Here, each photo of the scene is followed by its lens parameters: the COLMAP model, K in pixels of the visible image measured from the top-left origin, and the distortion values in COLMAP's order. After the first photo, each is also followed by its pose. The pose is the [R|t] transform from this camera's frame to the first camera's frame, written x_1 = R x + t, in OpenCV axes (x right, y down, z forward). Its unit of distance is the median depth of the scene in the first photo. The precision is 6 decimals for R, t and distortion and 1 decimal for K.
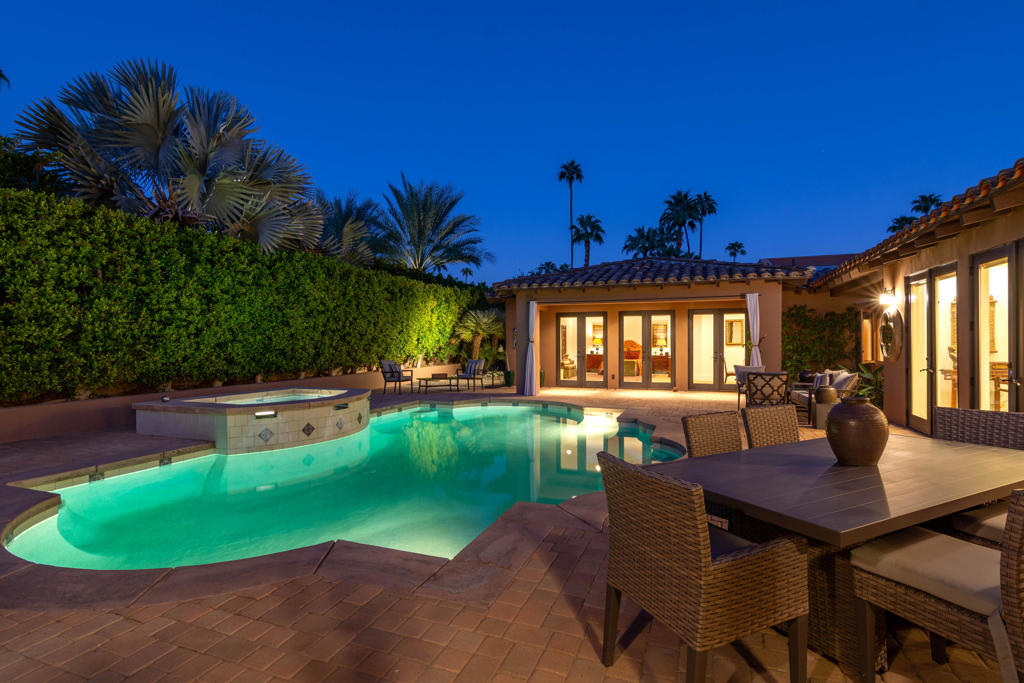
lens RADIAL K [[502.3, 0, 510.8], [0, 502.3, 342.5], [0, 0, 1]] dist [0.000239, 0.000488]
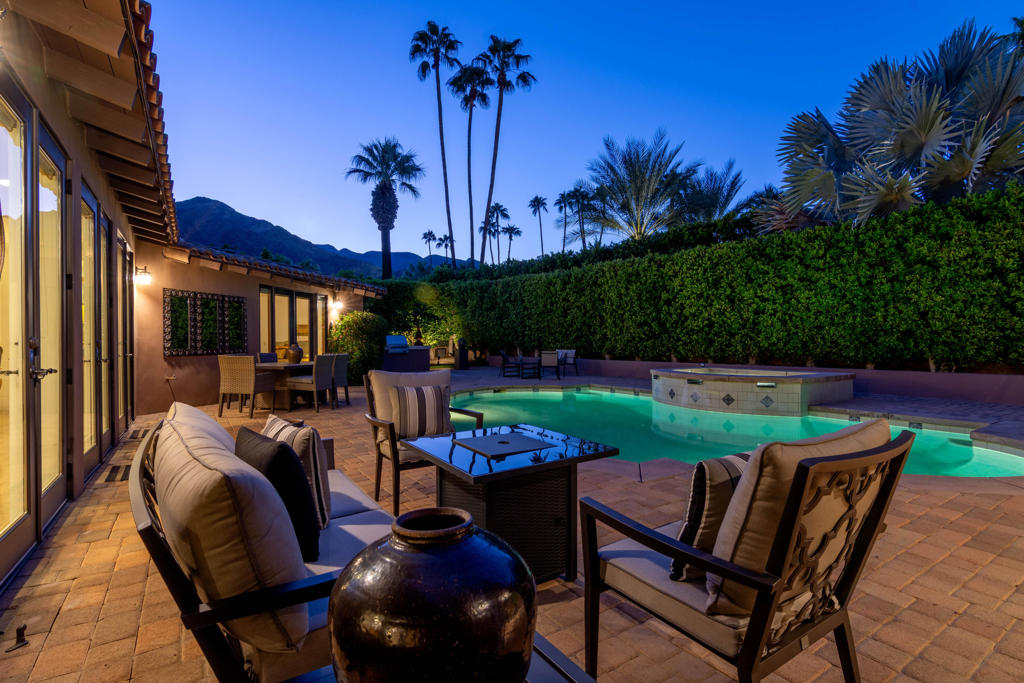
lens RADIAL K [[492.8, 0, 516.9], [0, 492.8, 343.5], [0, 0, 1]] dist [0.001039, 0.000854]
pose [[-0.573680, 0.011061, -0.819005, 0.489582], [0.008998, 0.999934, 0.007202, 0.018193], [0.819030, -0.003237, -0.573741, 0.800357]]
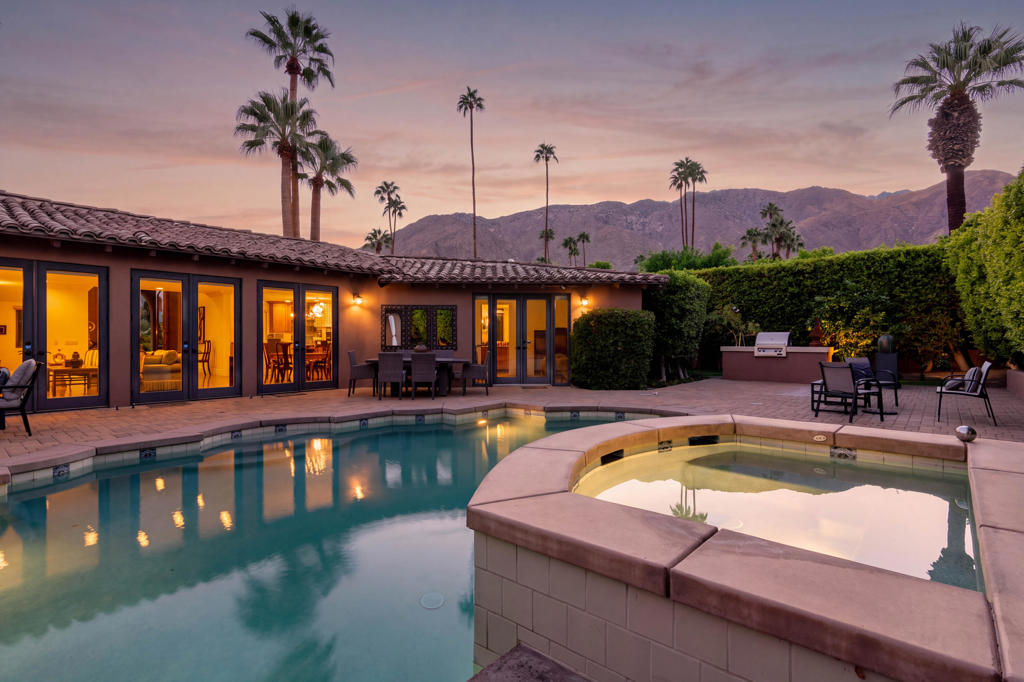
lens RADIAL K [[496.3, 0, 512.0], [0, 496.3, 341.0], [0, 0, 1]] dist [-0.000844, 0.000680]
pose [[-0.939155, 0.005074, 0.343457, -0.271444], [0.005029, 0.999987, -0.001024, 0.018640], [-0.343458, 0.000765, -0.939168, 0.871850]]
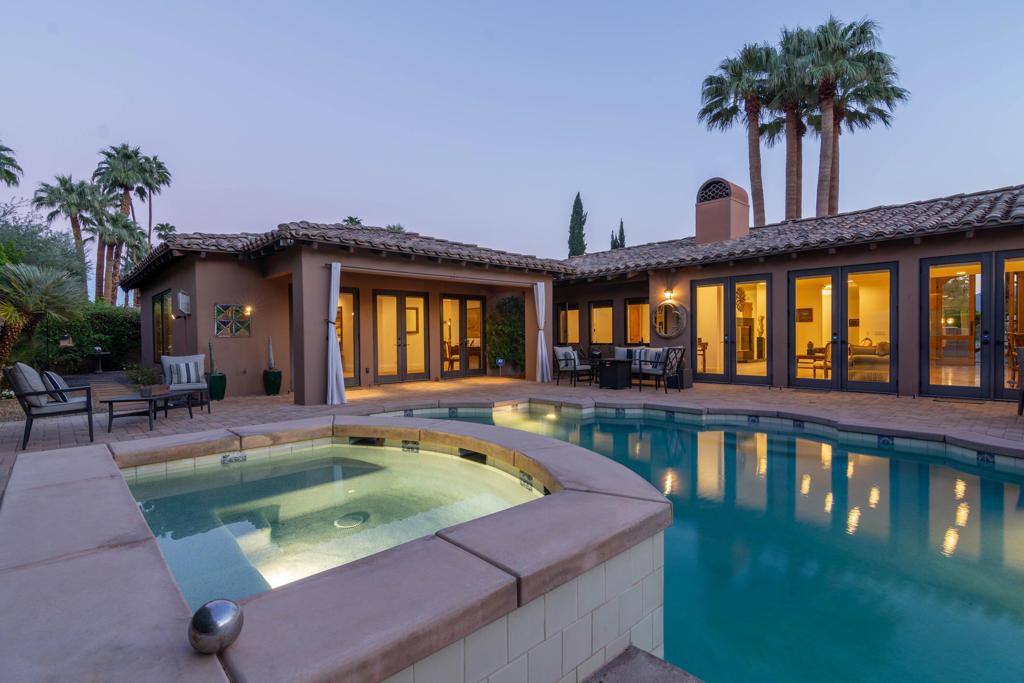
lens RADIAL K [[494.9, 0, 515.8], [0, 494.9, 343.6], [0, 0, 1]] dist [0.000593, 0.001118]
pose [[0.429689, -0.015877, 0.902837, -0.444980], [0.008803, 0.999872, 0.013394, 0.018147], [-0.902934, 0.002192, 0.429774, 0.493200]]
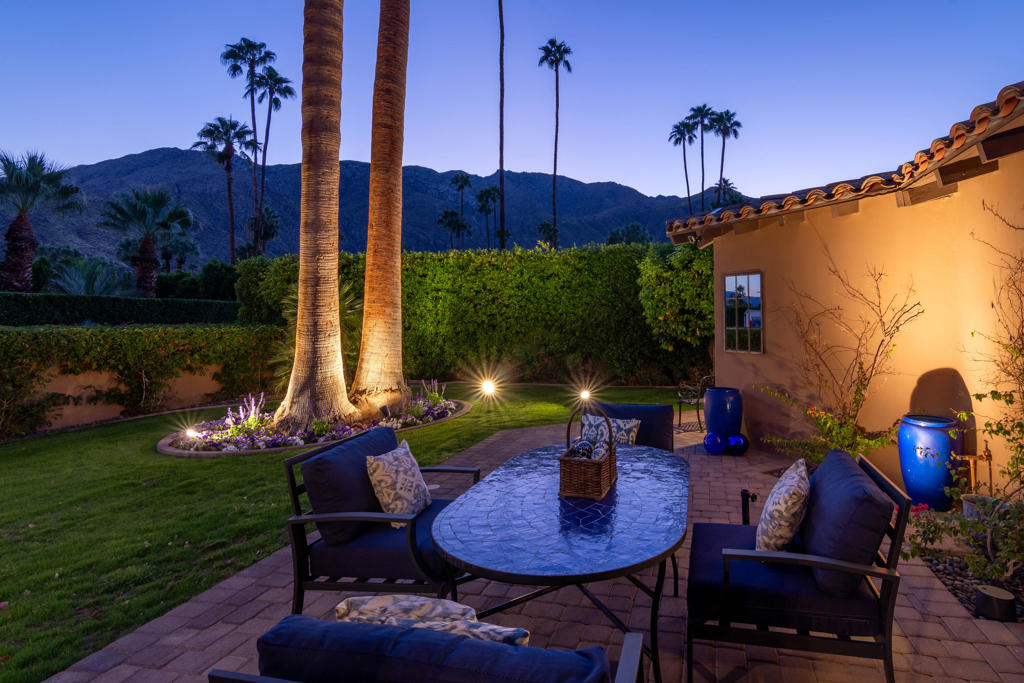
lens RADIAL K [[528.0, 0, 596.2], [0, 528.0, 295.6], [0, 0, 1]] dist [0.001008, 0.000364]
pose [[-0.984162, -0.013261, -0.176776, 1.131358], [-0.005053, 0.998891, -0.046801, -0.013658], [0.177201, -0.045166, -0.983138, -0.105426]]
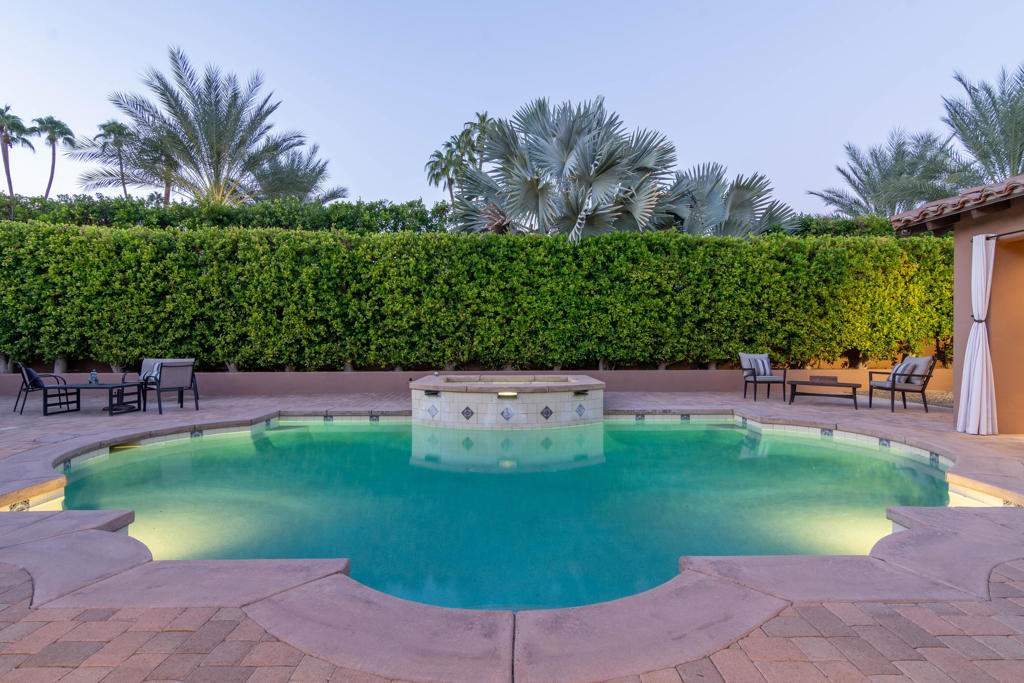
lens RADIAL K [[491.7, 0, 512.9], [0, 491.7, 343.6], [0, 0, 1]] dist [0.000090, 0.000824]
pose [[0.370651, 0.005848, -0.928754, 0.309044], [0.000957, 0.999977, 0.006678, 0.016295], [0.928772, -0.003363, 0.370637, 0.412962]]
